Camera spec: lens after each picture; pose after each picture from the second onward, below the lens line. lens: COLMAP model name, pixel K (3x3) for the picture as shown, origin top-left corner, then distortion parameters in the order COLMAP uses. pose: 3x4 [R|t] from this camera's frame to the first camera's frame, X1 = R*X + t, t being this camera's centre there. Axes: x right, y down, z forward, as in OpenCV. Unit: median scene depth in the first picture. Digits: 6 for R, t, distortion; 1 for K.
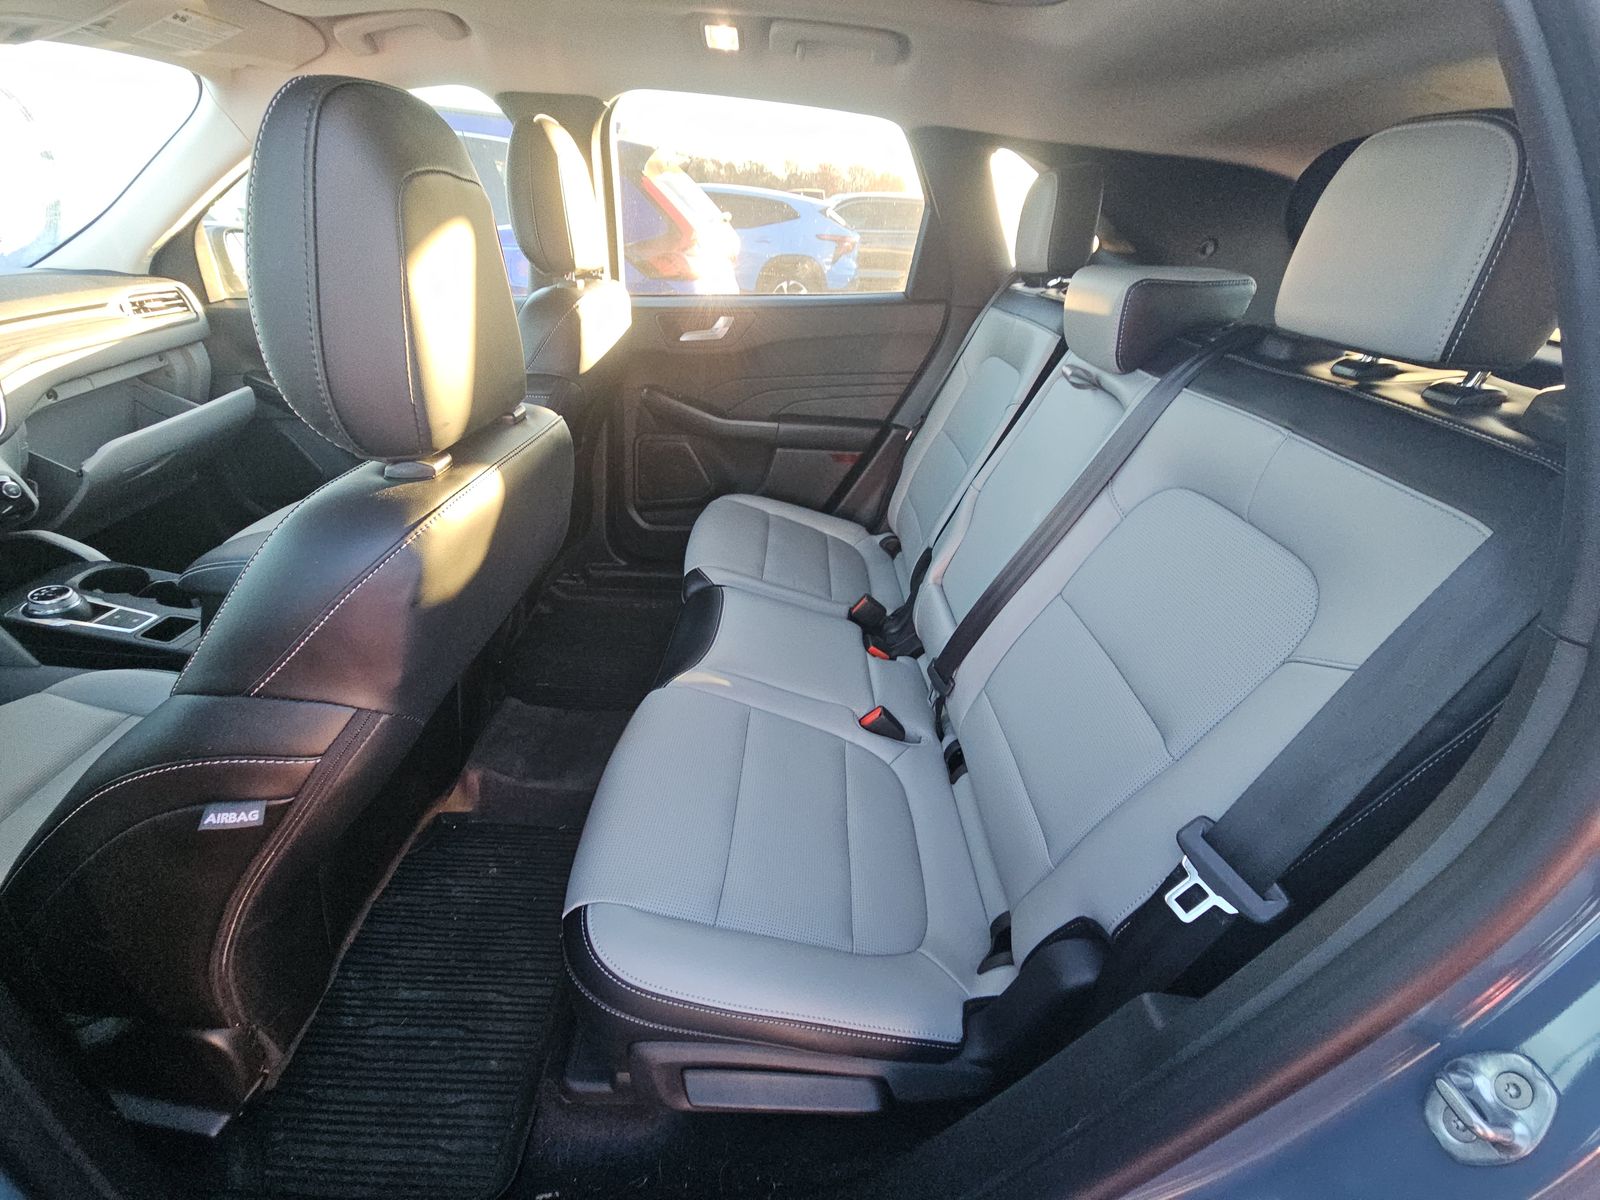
lens RADIAL K [[651.6, 0, 791.3], [0, 651.6, 613.9], [0, 0, 1]] dist [-0.001078, -0.000571]
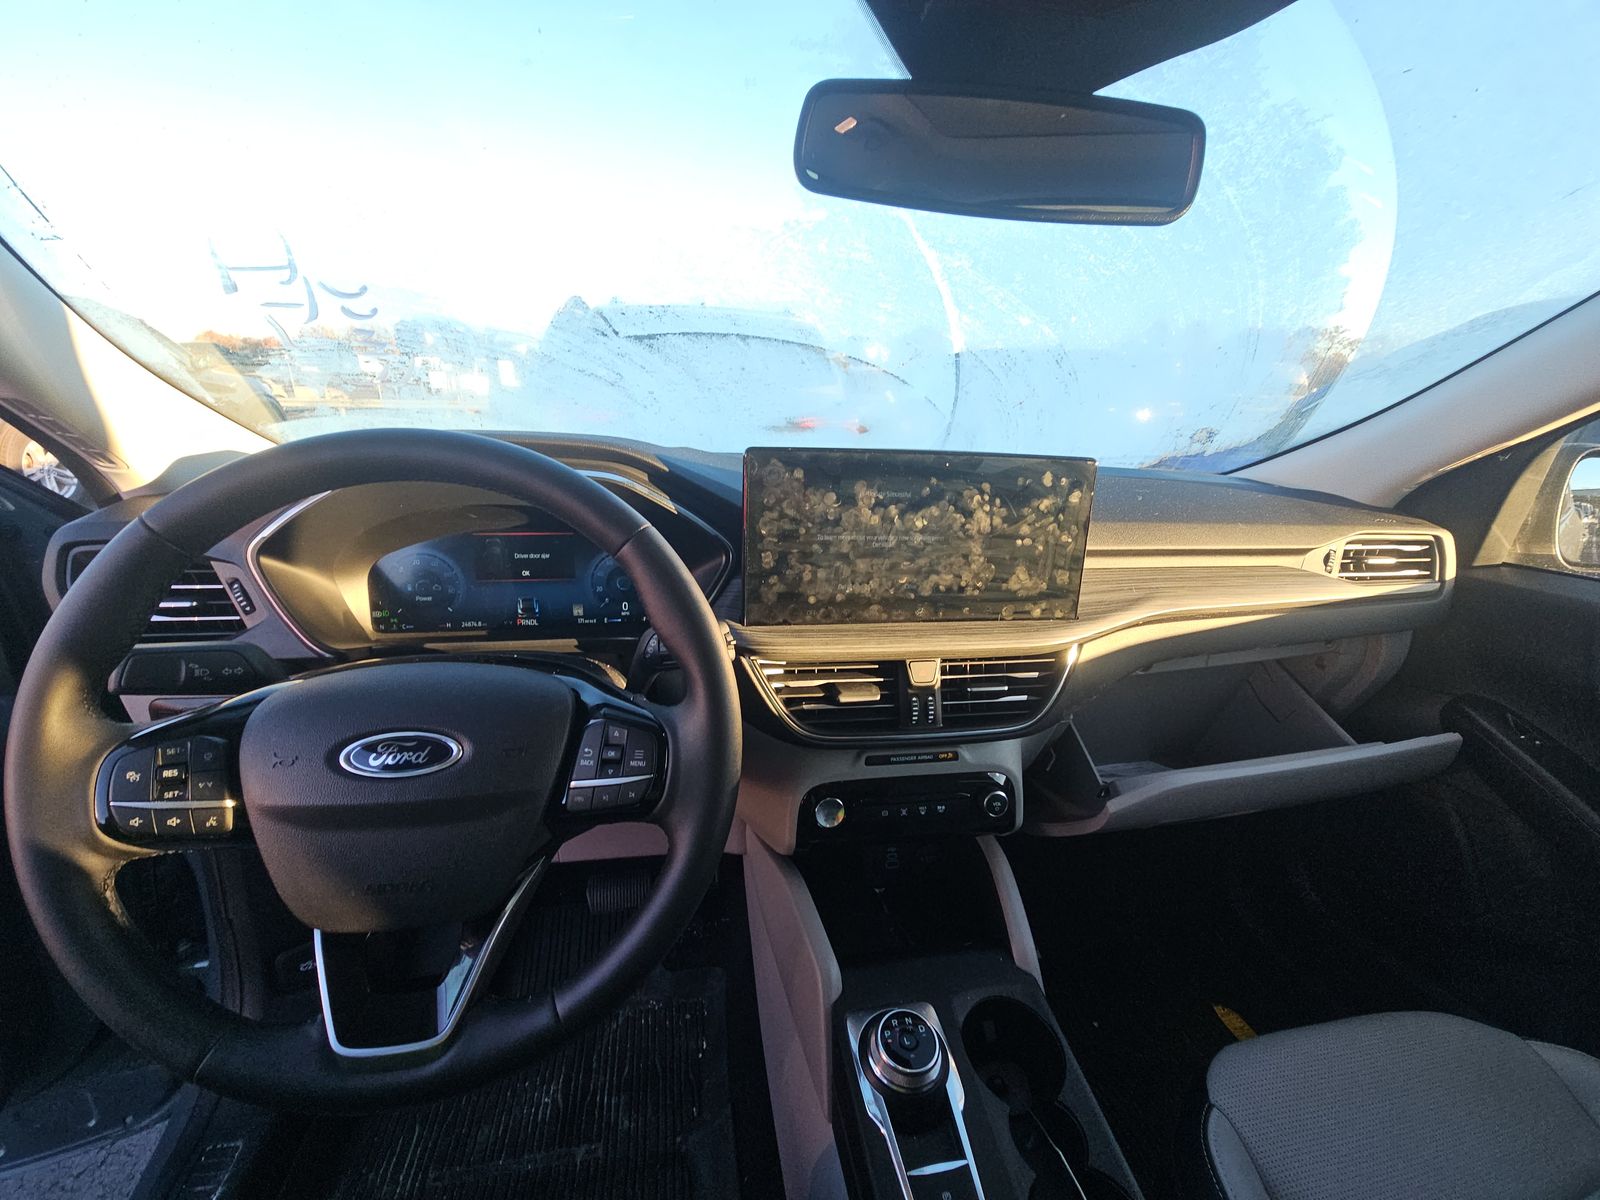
lens RADIAL K [[651.6, 0, 791.3], [0, 651.6, 613.9], [0, 0, 1]] dist [-0.001078, -0.000571]
pose [[0.170483, 0.170291, -0.970534, -0.513378], [-0.514381, 0.855478, 0.059748, -0.210987], [0.840445, 0.489039, 0.233439, 0.468732]]
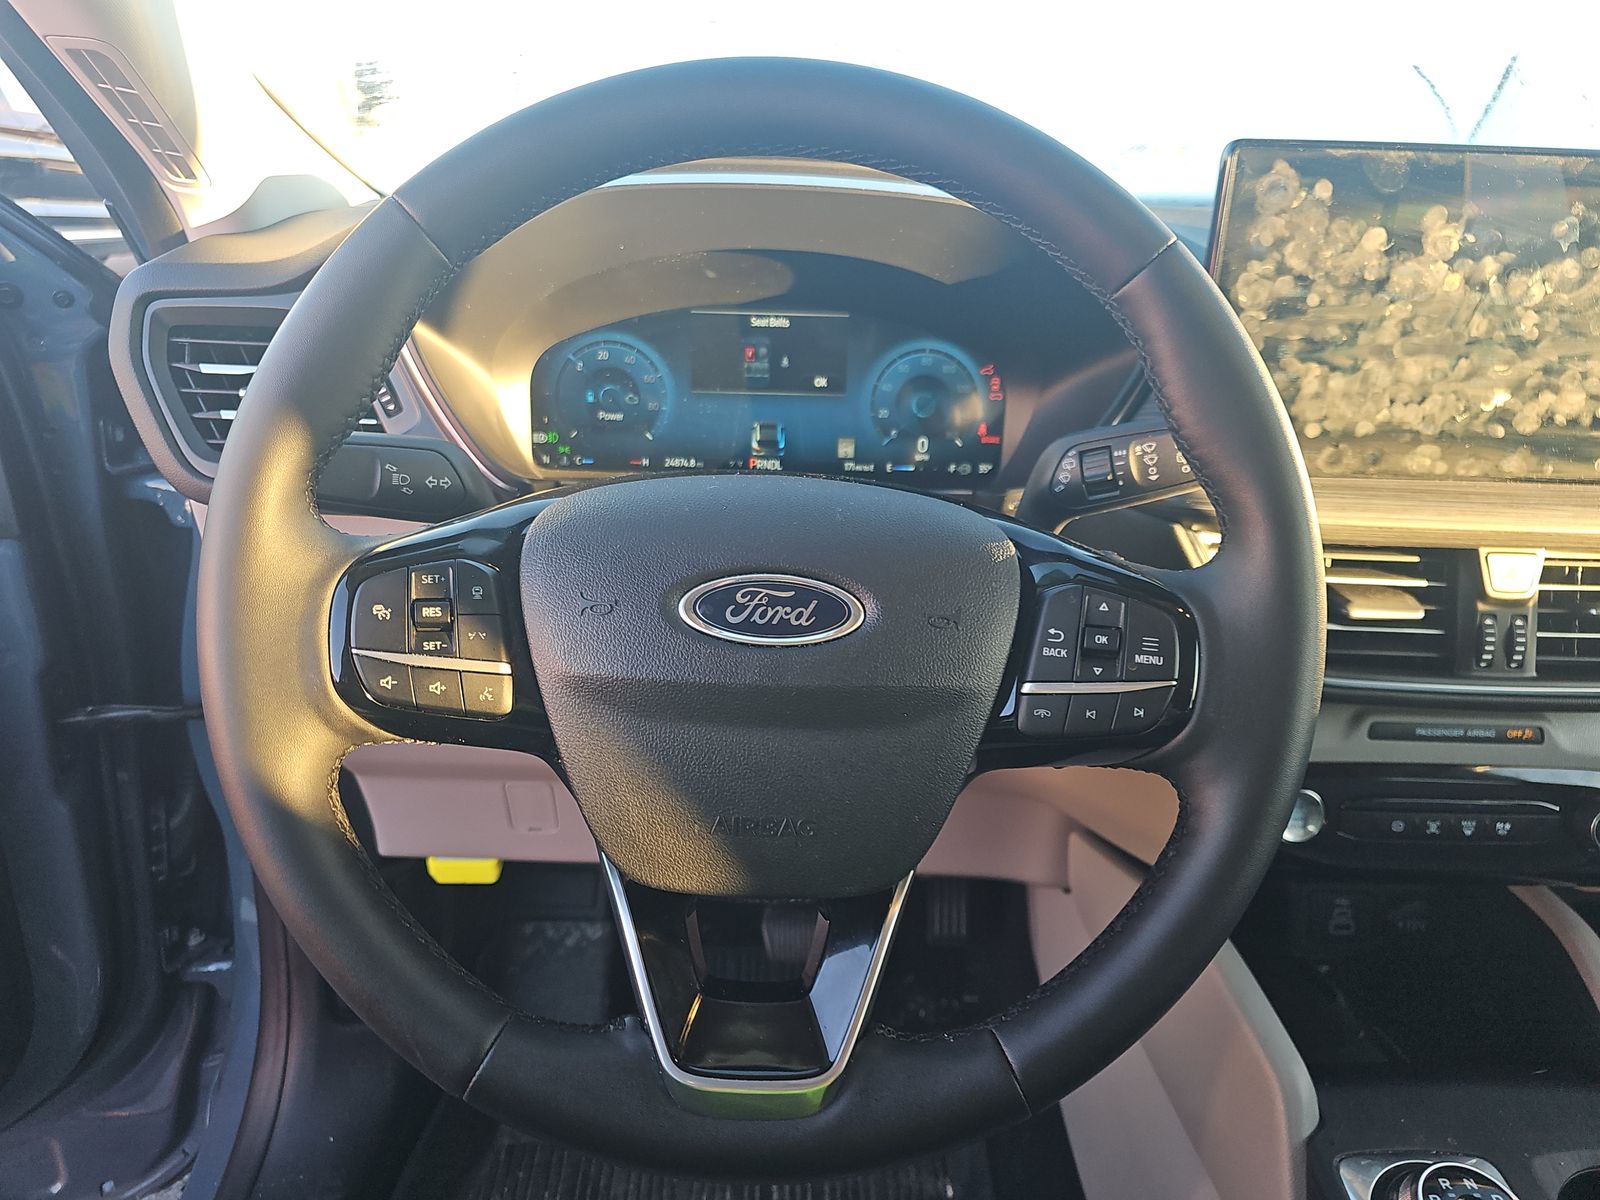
lens RADIAL K [[1074.5, 0, 800.0], [0, 1074.5, 600.0], [0, 0, 1]] dist [0.027054, -0.039467]
pose [[0.000522, 0.238632, -0.971110, -0.533375], [-0.537851, 0.818751, 0.200904, -0.127836], [0.843039, 0.522208, 0.128776, 0.400127]]
